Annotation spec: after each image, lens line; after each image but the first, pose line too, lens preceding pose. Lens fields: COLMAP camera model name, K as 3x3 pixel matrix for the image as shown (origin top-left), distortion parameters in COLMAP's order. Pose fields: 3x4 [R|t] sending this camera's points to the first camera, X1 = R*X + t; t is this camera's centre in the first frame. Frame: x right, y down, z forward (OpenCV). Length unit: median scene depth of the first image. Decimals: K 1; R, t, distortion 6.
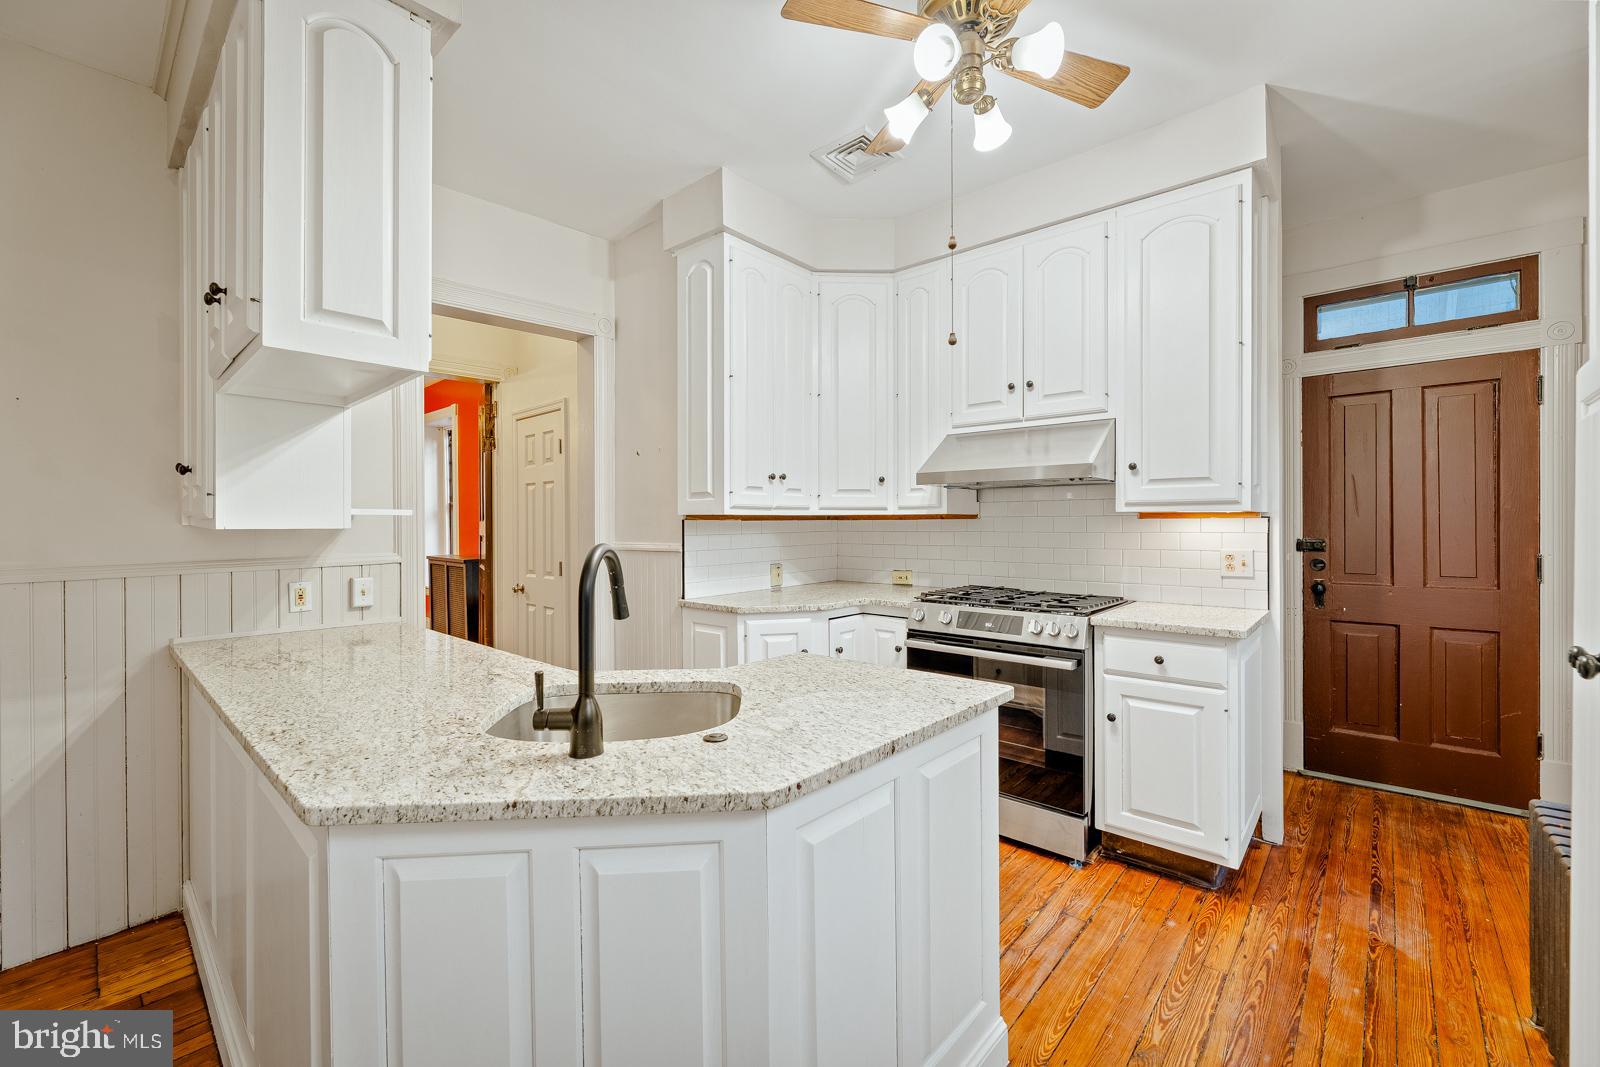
lens RADIAL K [[656.2, 0, 796.3], [0, 656.2, 521.7], [0, 0, 1]] dist [-0.000429, -0.000069]
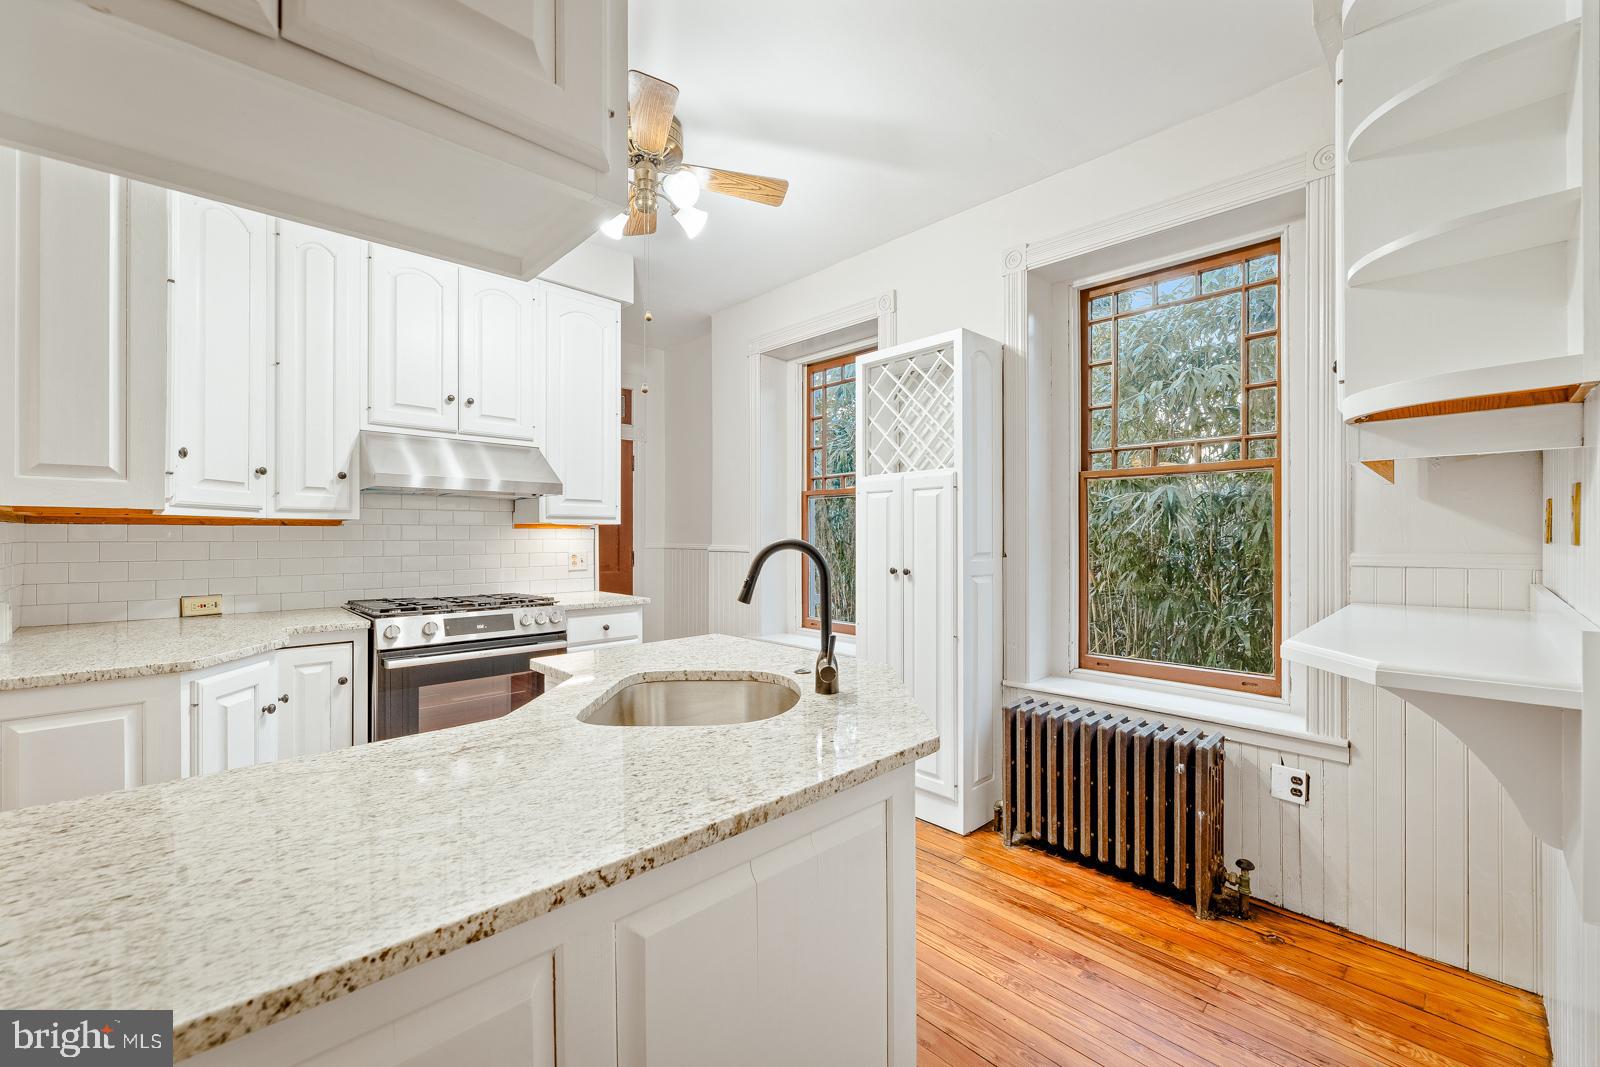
lens RADIAL K [[661.5, 0, 800.0], [0, 661.5, 533.5], [0, 0, 1]] dist [0.002298, 0.000390]
pose [[0.060524, 0.008960, 0.998127, -0.721388], [-0.001904, 0.999959, -0.008861, 0.015722], [-0.998165, -0.001365, 0.060538, 0.415406]]
